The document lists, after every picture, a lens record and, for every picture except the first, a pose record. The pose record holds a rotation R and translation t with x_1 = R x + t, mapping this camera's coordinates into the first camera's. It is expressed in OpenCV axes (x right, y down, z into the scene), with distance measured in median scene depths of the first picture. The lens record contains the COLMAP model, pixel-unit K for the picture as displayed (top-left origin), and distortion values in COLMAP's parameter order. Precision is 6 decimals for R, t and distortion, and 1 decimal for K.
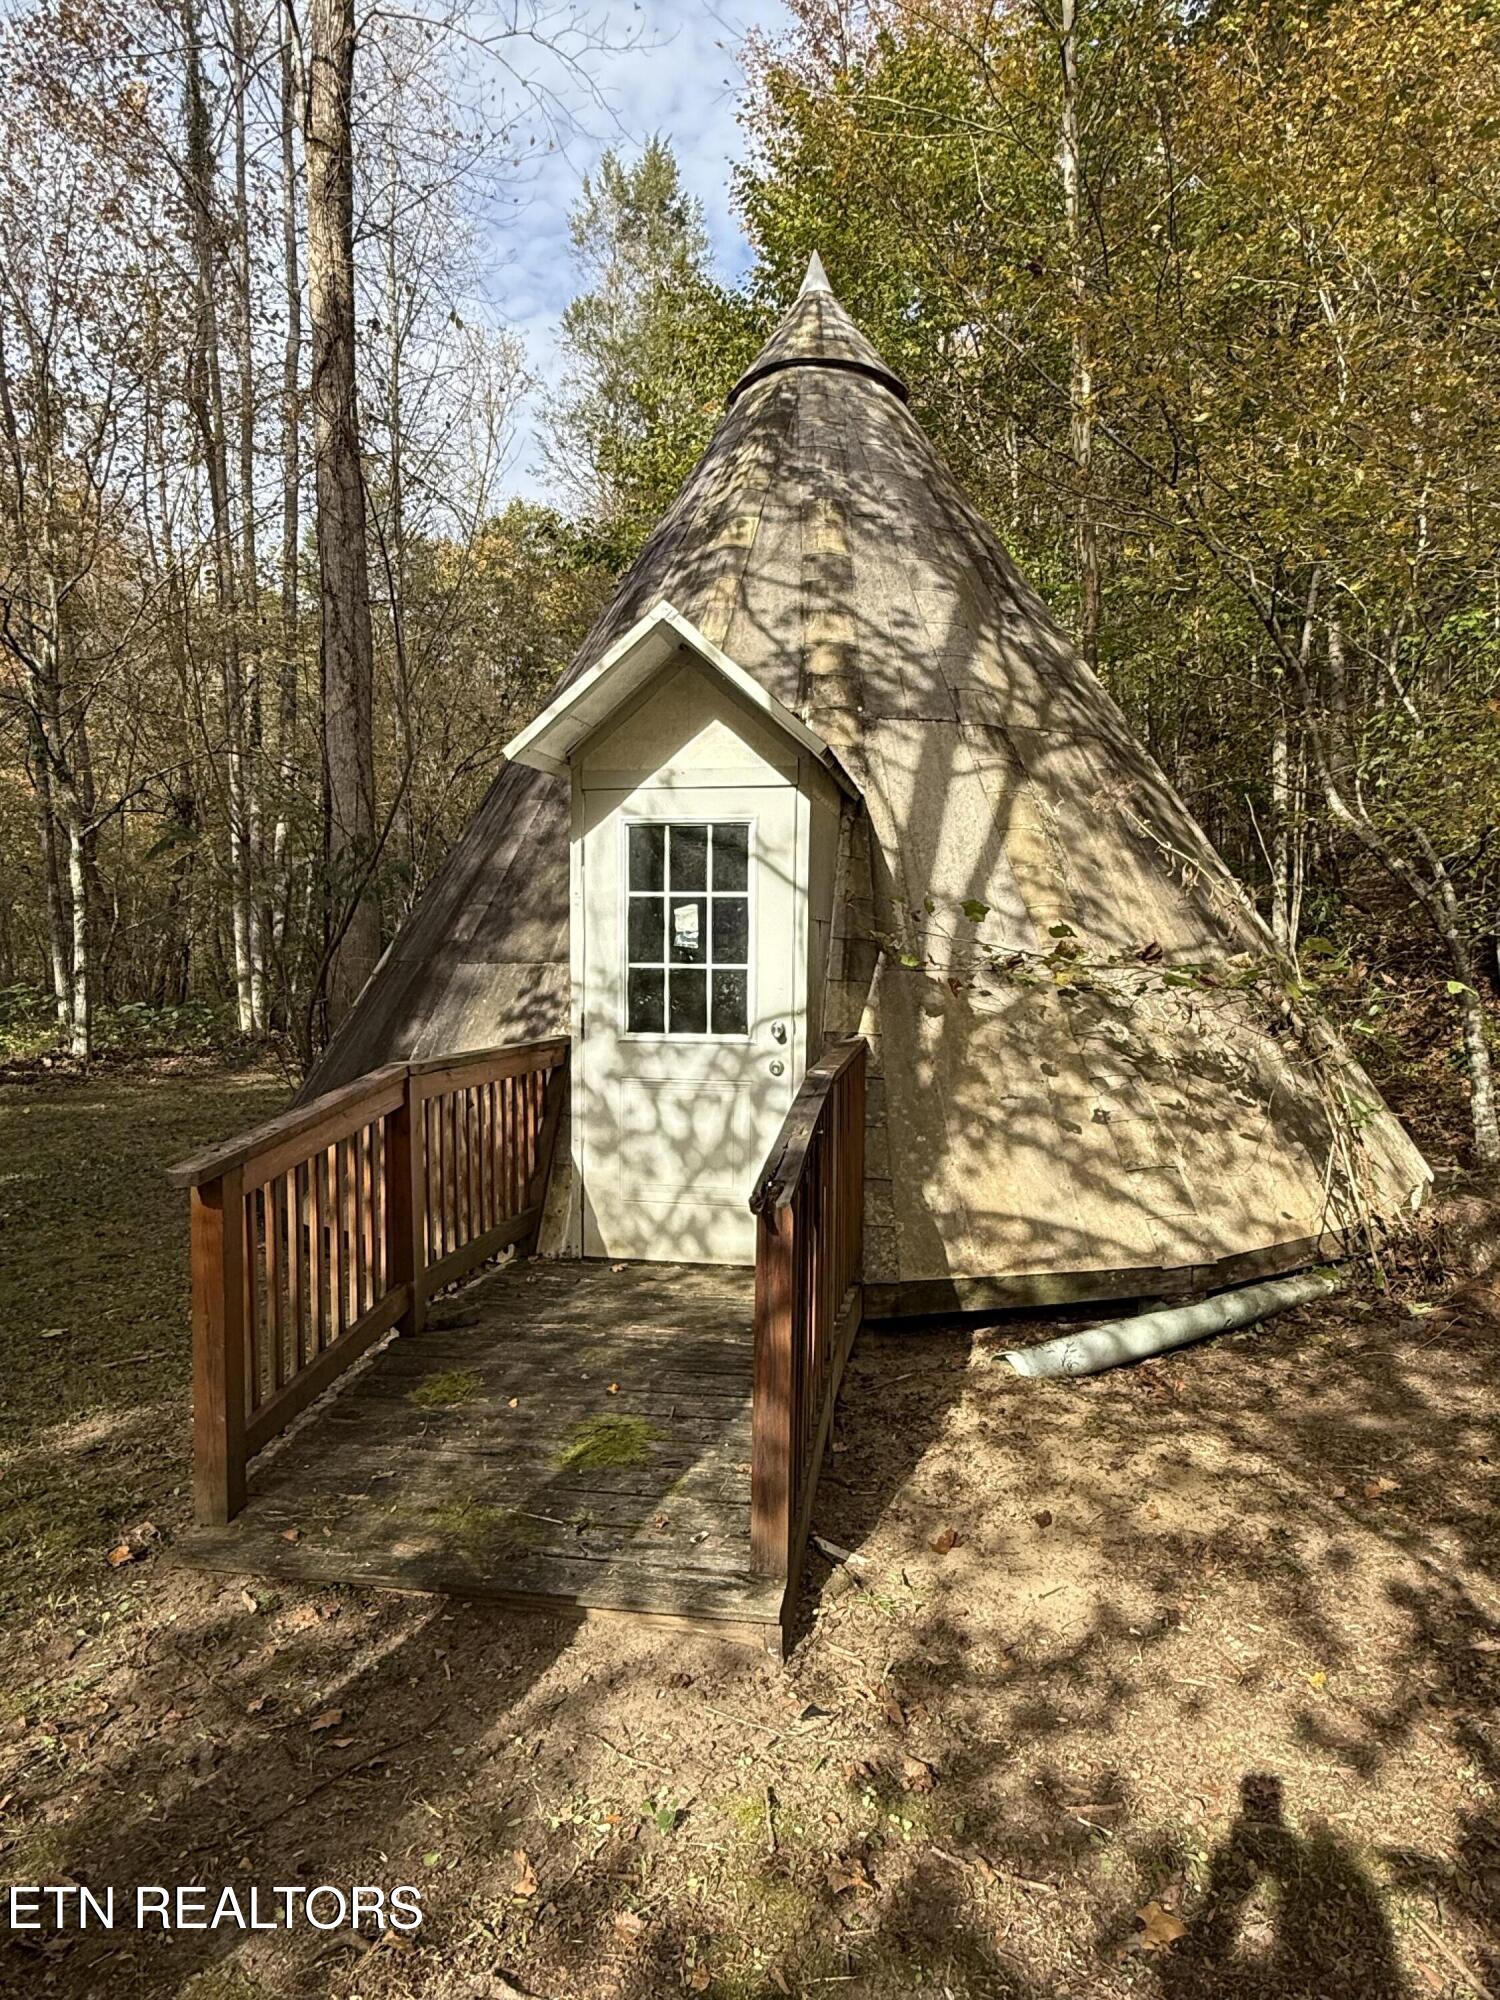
lens RADIAL K [[1272.5, 0, 746.6], [0, 1272.5, 998.4], [0, 0, 1]] dist [0.006127, -0.000031]
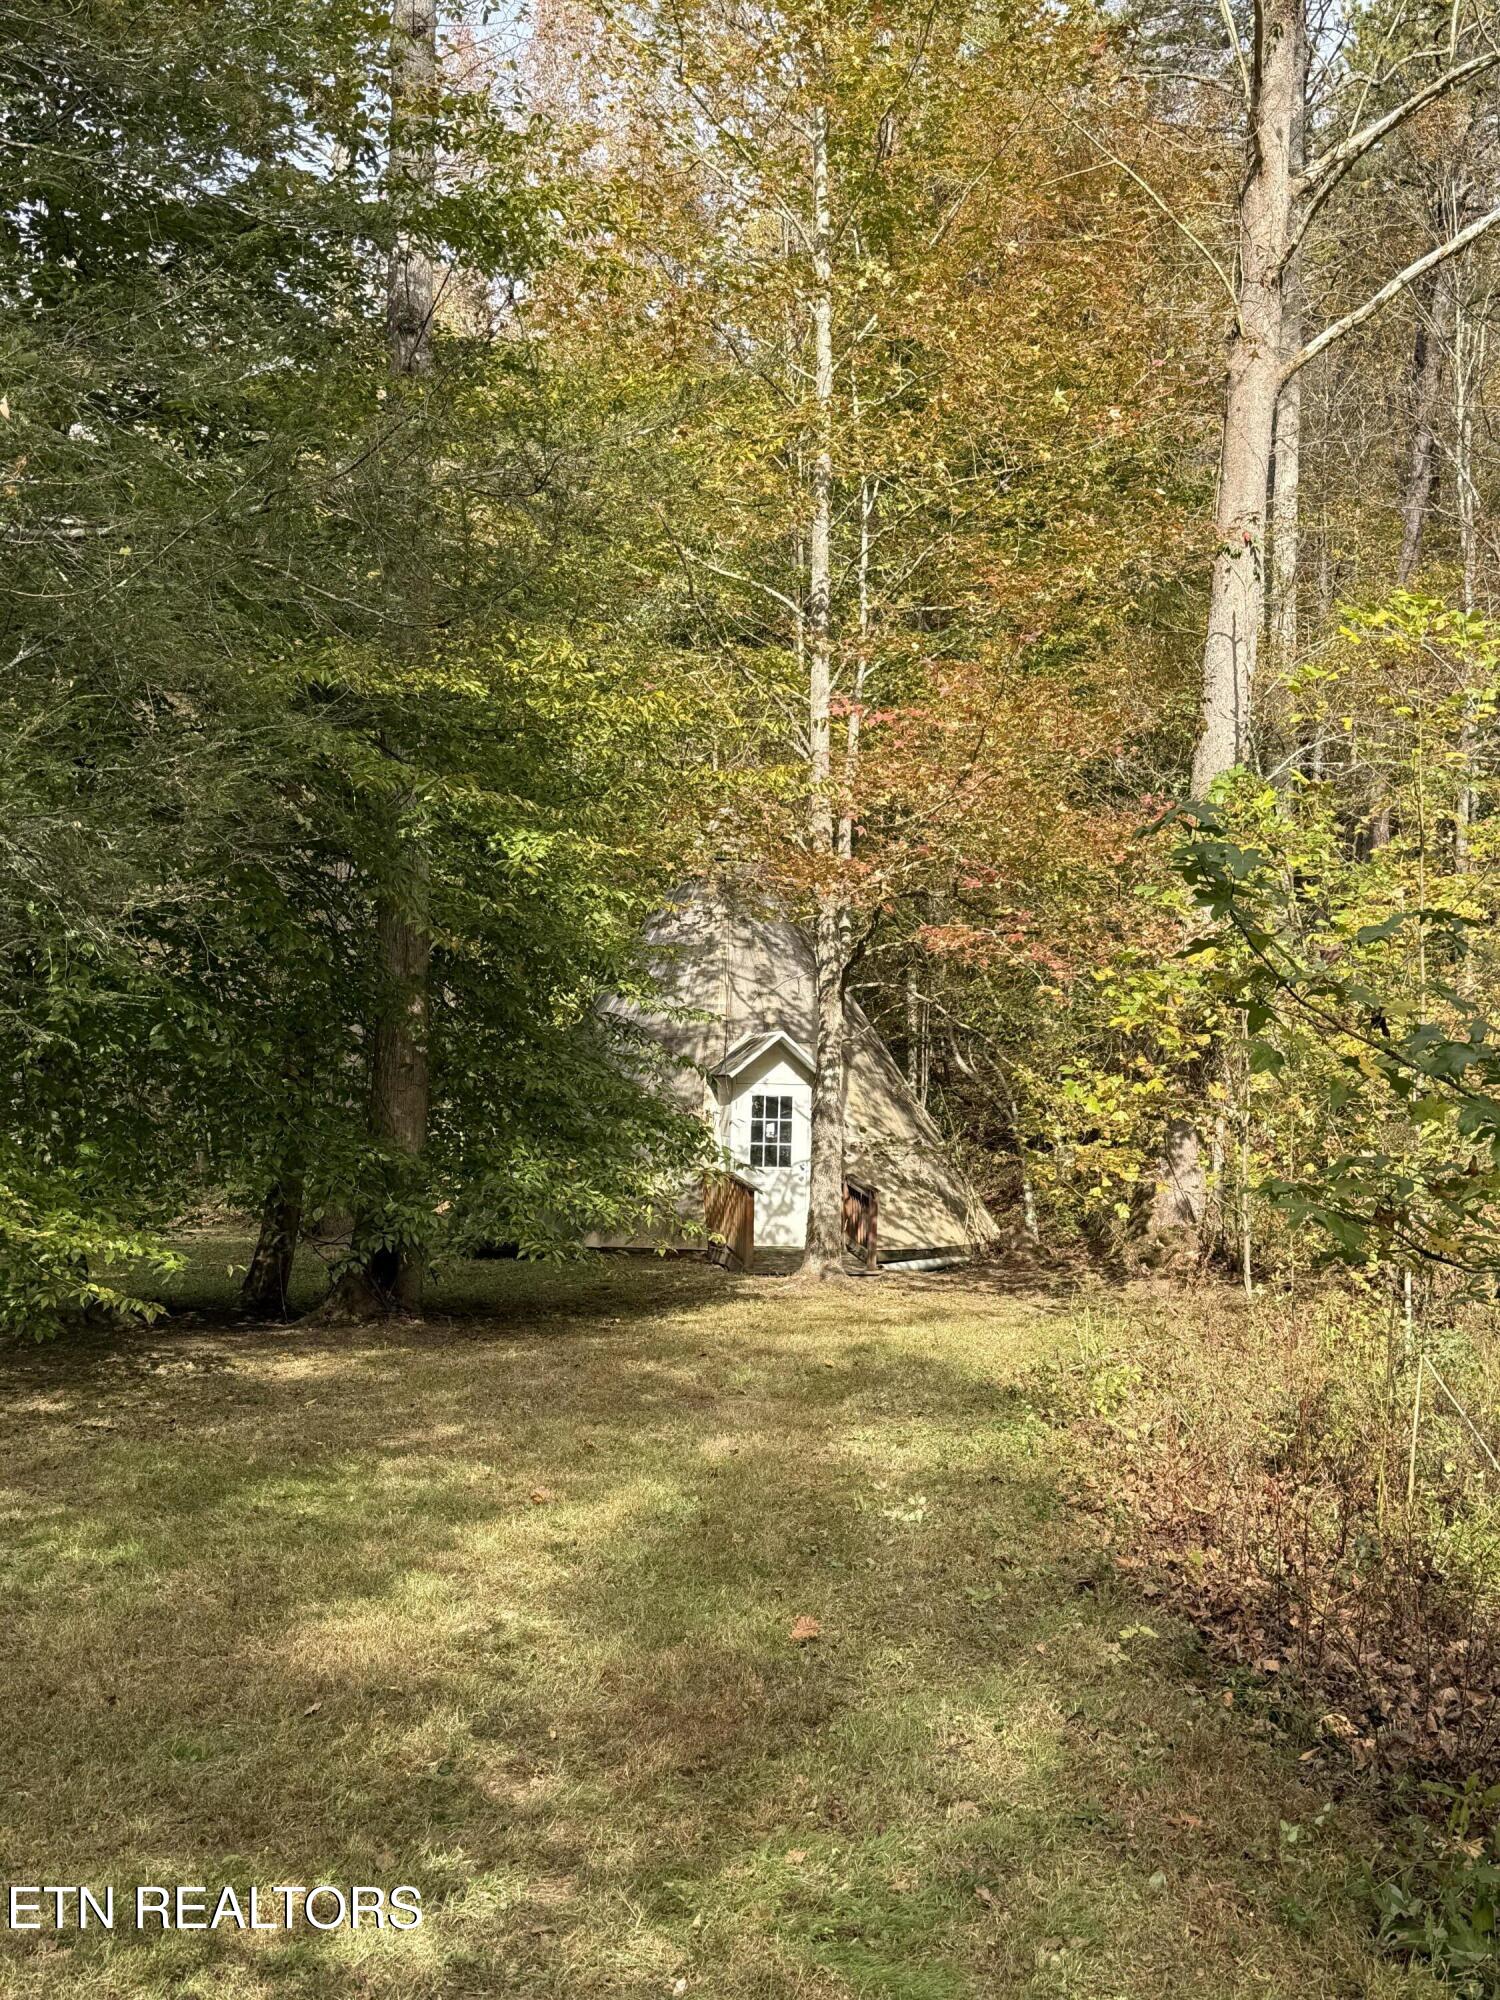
lens RADIAL K [[2332.3, 0, 750.7], [0, 2332.3, 1000.2], [0, 0, 1]] dist [-0.007000, 0.000000]
pose [[0.934610, 0.027027, 0.354647, -1.746215], [0.005114, 0.995985, -0.089379, 0.108358], [-0.355638, 0.085348, 0.930719, -3.501364]]
